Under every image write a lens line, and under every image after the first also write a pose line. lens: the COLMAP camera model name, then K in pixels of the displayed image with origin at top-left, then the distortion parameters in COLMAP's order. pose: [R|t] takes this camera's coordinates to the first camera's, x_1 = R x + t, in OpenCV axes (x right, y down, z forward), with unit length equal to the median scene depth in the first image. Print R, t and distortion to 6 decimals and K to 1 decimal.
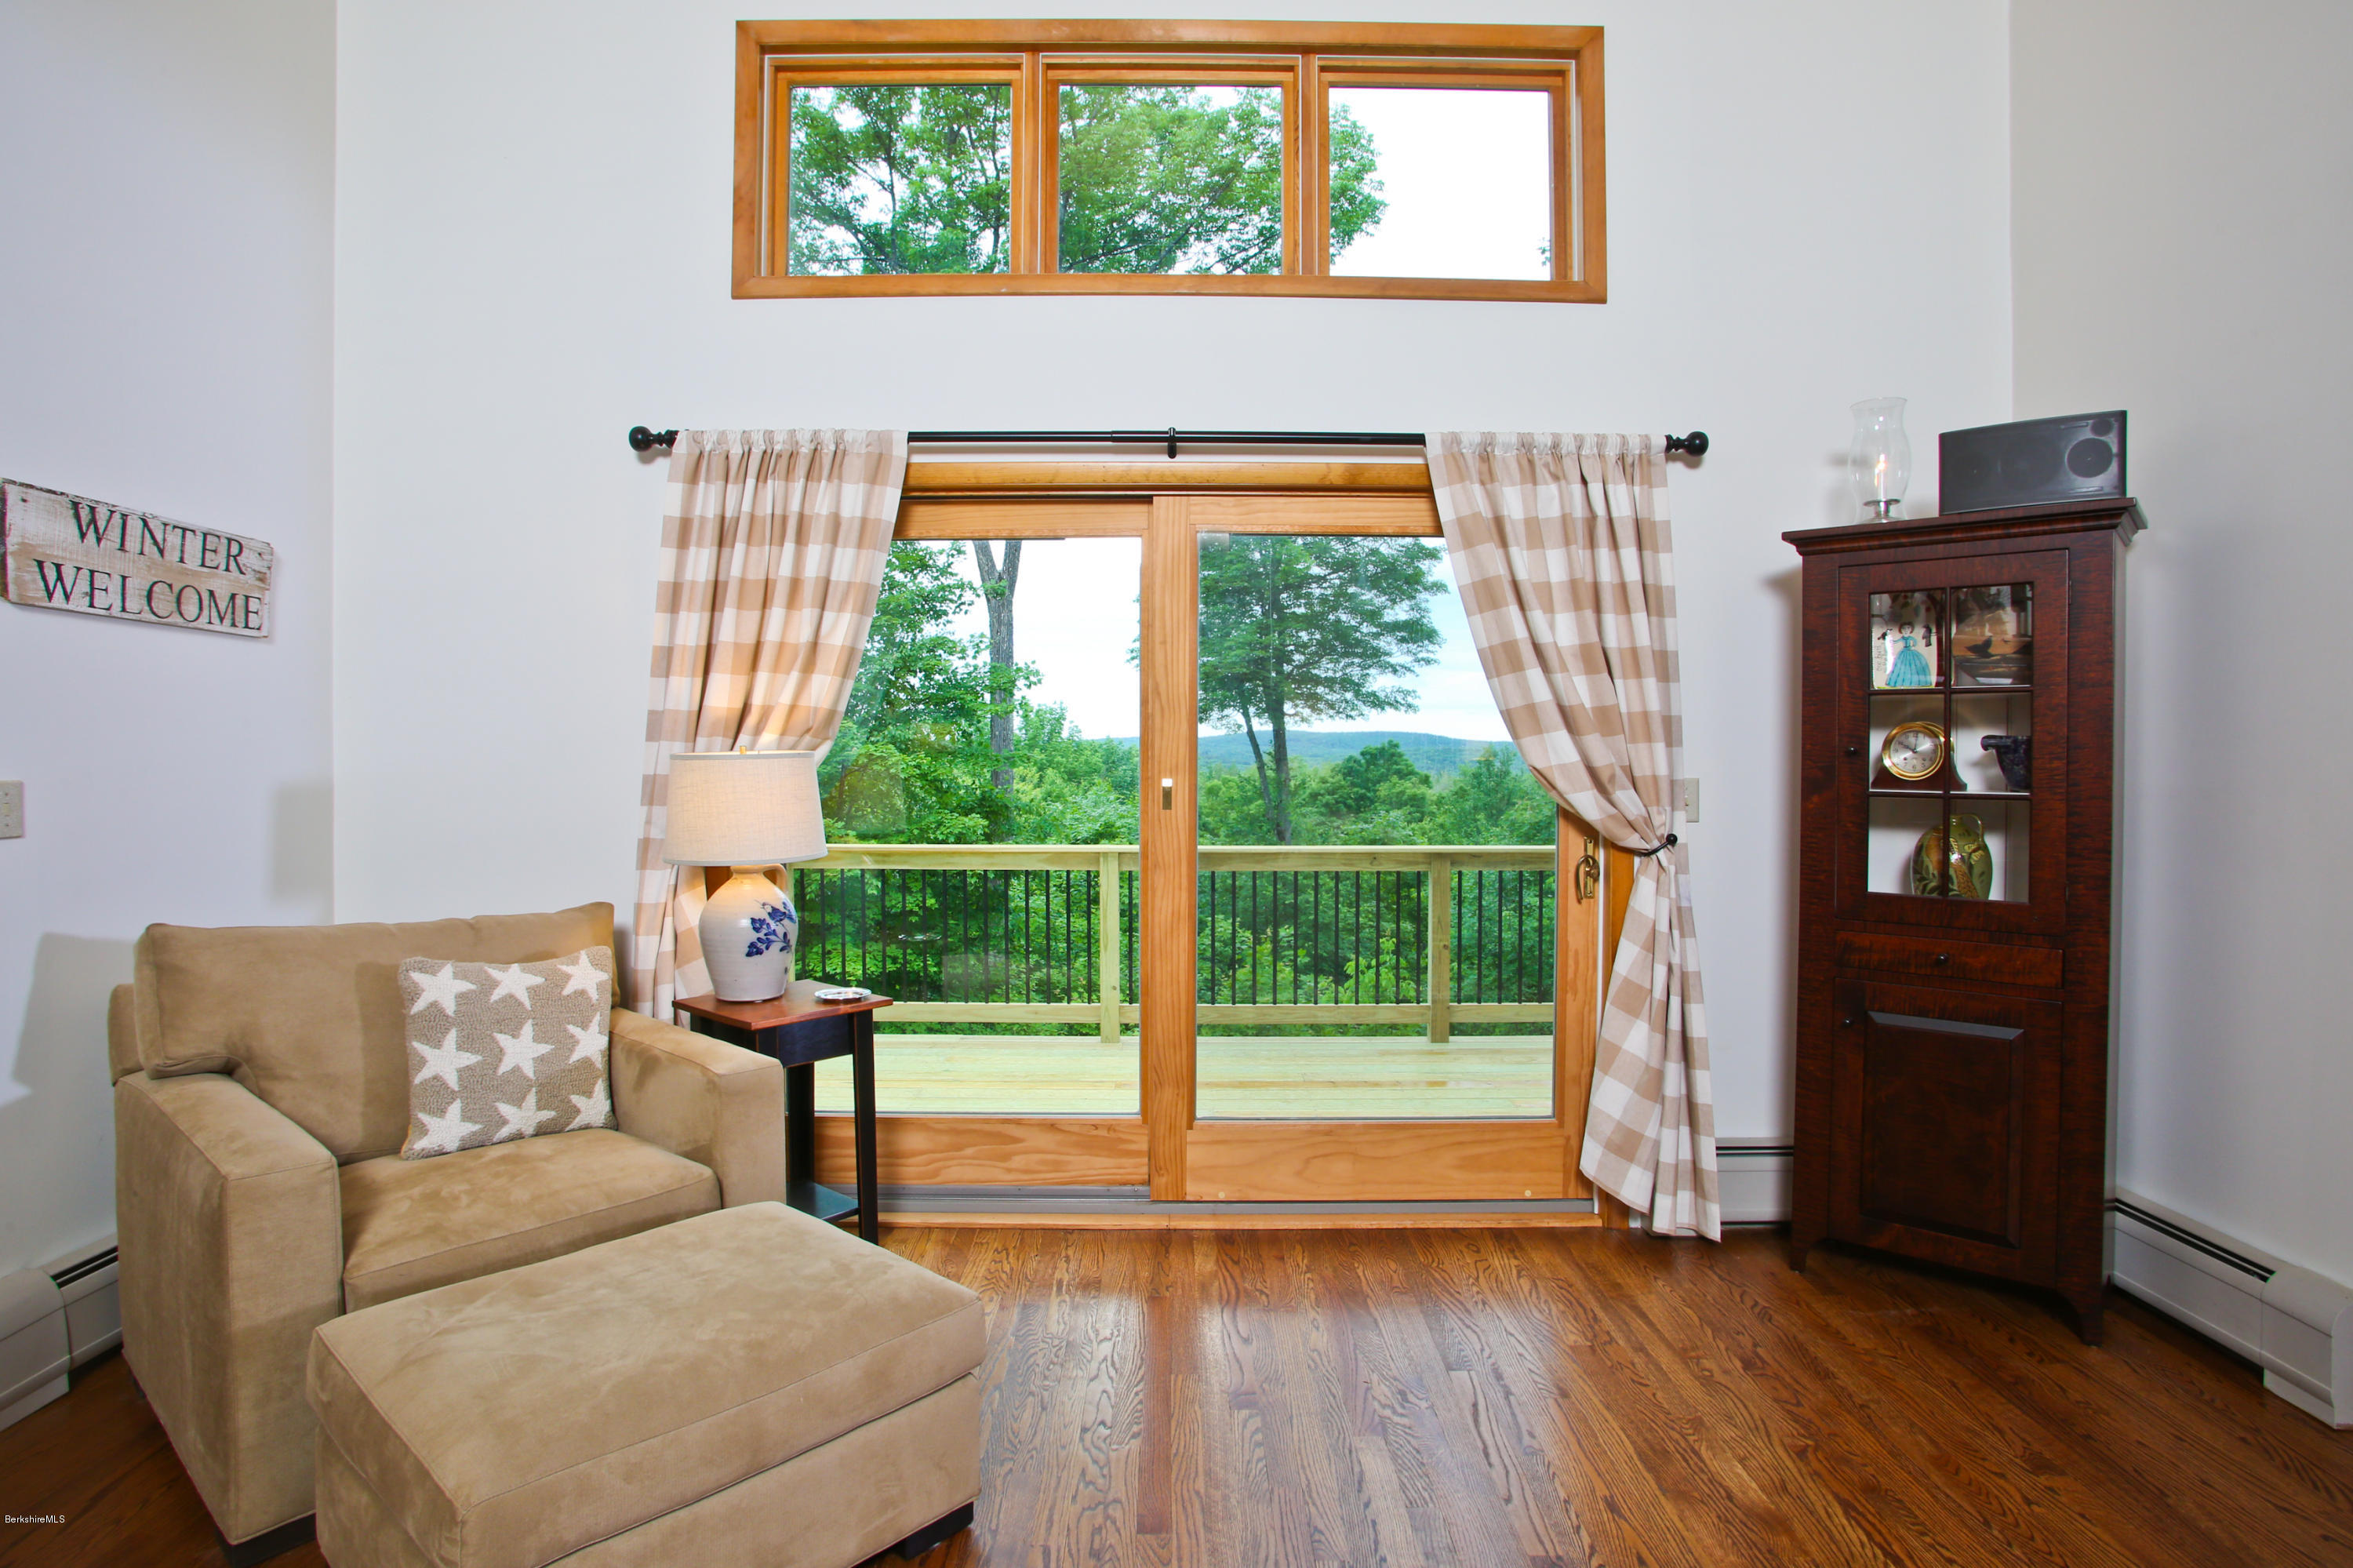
lens RADIAL K [[1131.9, 0, 1171.4], [0, 1131.9, 767.4], [0, 0, 1]] dist [-0.087514, 0.039101]
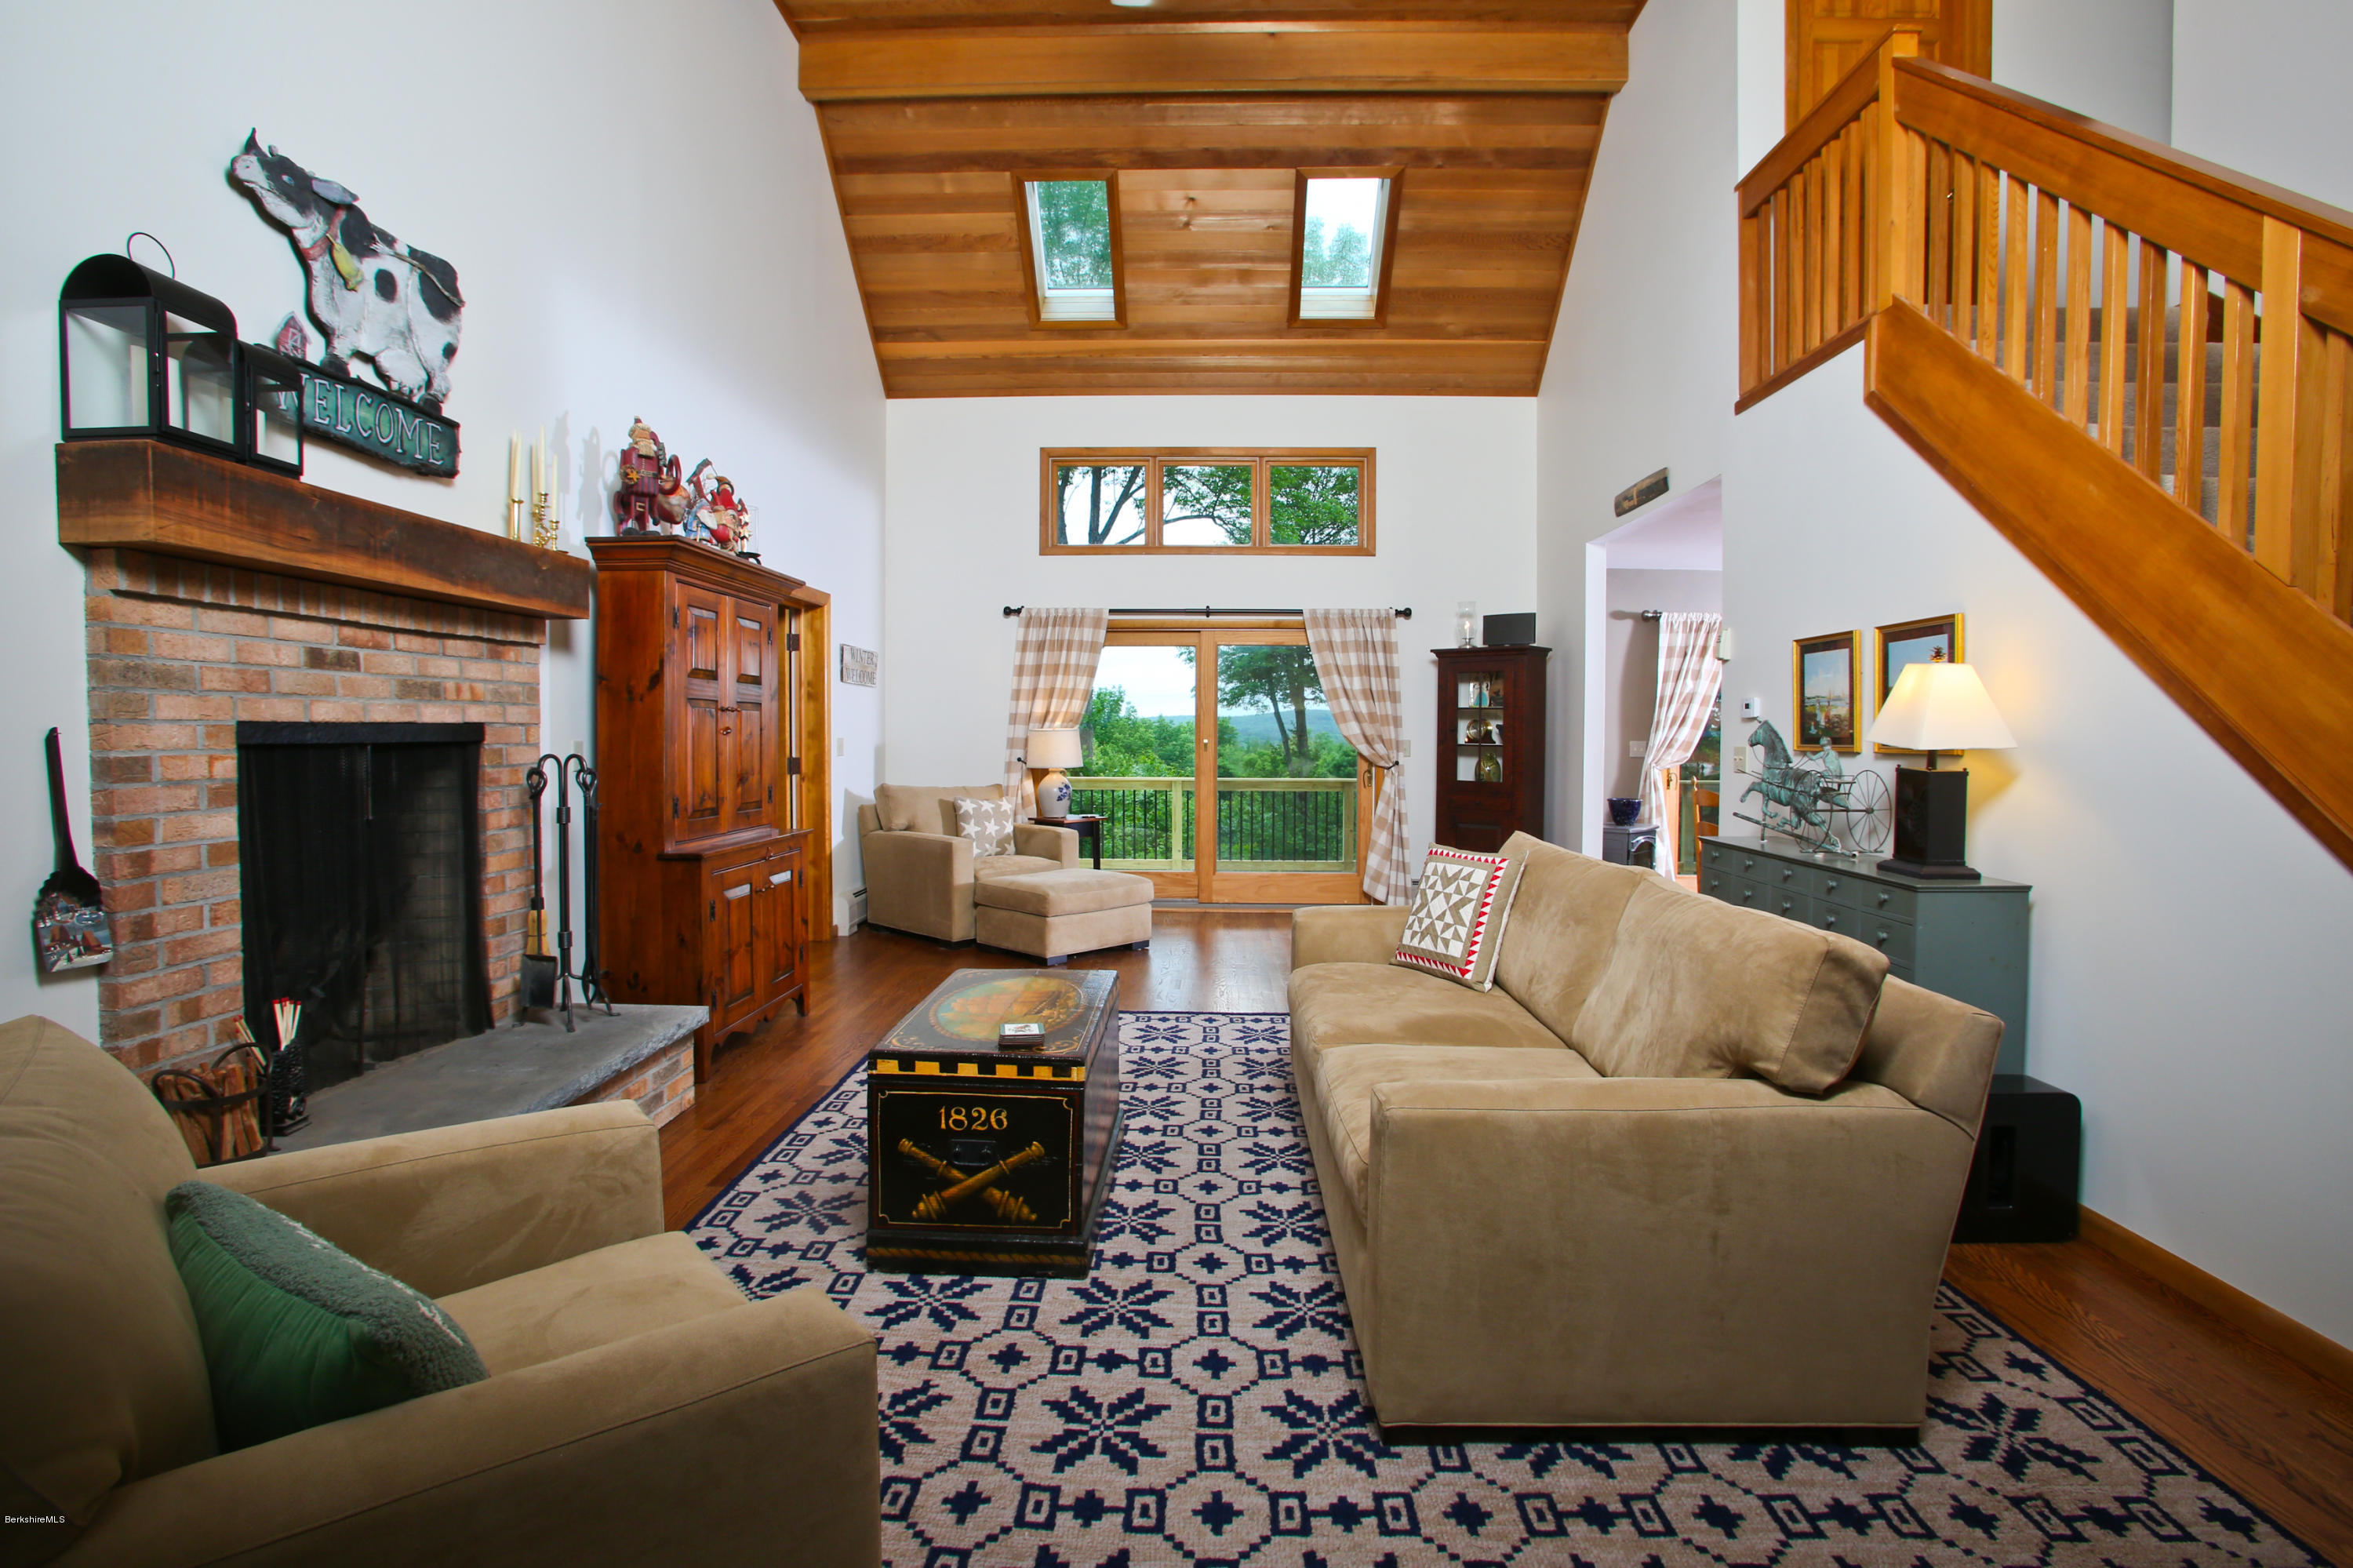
lens RADIAL K [[1131.9, 0, 1171.4], [0, 1131.9, 767.4], [0, 0, 1]] dist [-0.087514, 0.039101]
pose [[0.999234, 0.003523, -0.038982, 0.020171], [-0.002728, 0.999787, 0.020438, 0.022314], [0.039045, -0.020316, 0.999031, -1.694500]]
